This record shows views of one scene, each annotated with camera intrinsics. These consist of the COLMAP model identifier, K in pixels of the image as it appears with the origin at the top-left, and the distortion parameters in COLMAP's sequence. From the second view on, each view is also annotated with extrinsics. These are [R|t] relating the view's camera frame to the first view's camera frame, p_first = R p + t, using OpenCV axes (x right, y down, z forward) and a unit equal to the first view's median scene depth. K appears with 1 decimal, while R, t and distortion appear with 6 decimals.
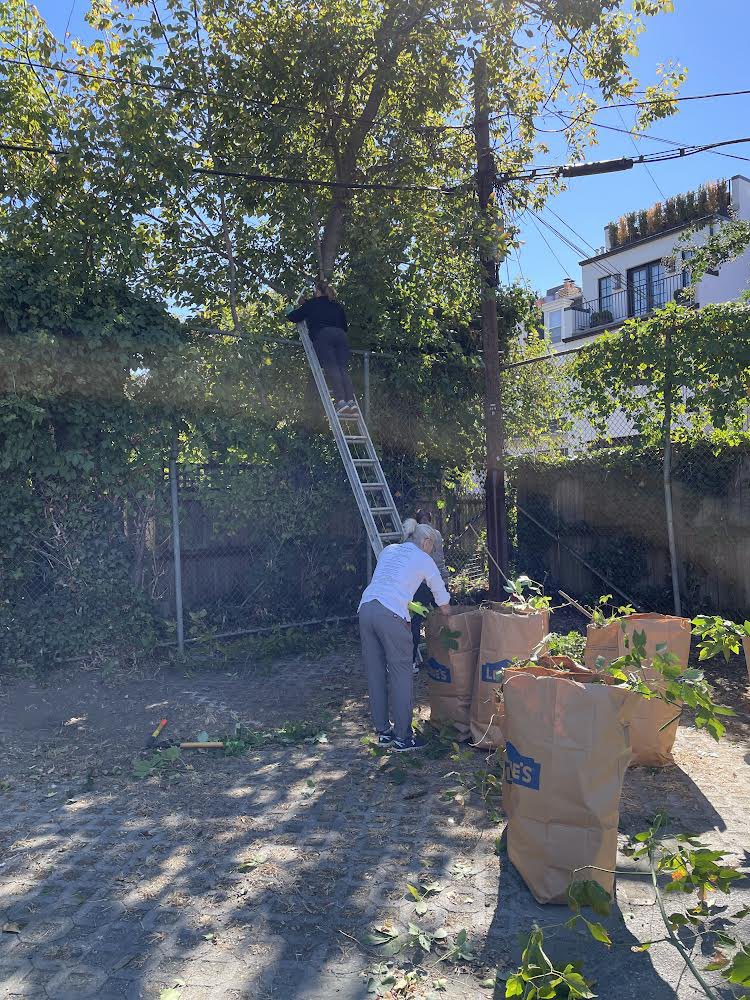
lens RADIAL K [[804.9, 0, 375.0], [0, 804.9, 500.0], [0, 0, 1]] dist [0.213820, 0.000013]
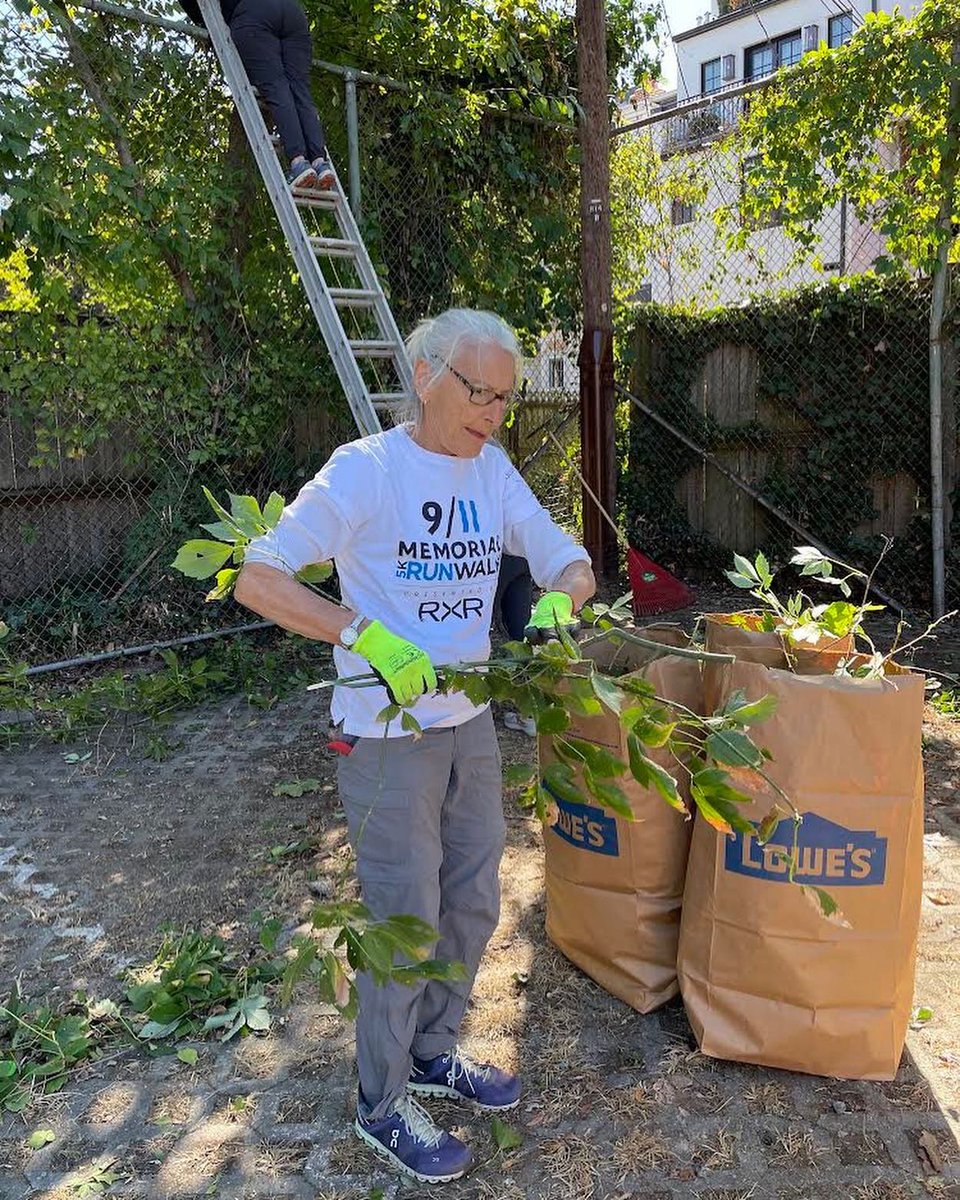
lens RADIAL K [[956.9, 0, 480.0], [0, 956.9, 600.0], [0, 0, 1]] dist [0.011702, -0.000158]
pose [[0.993831, -0.030367, 0.106670, -0.004450], [0.010238, 0.982798, 0.184400, 0.024232], [-0.110435, -0.182170, 0.977046, 0.393424]]
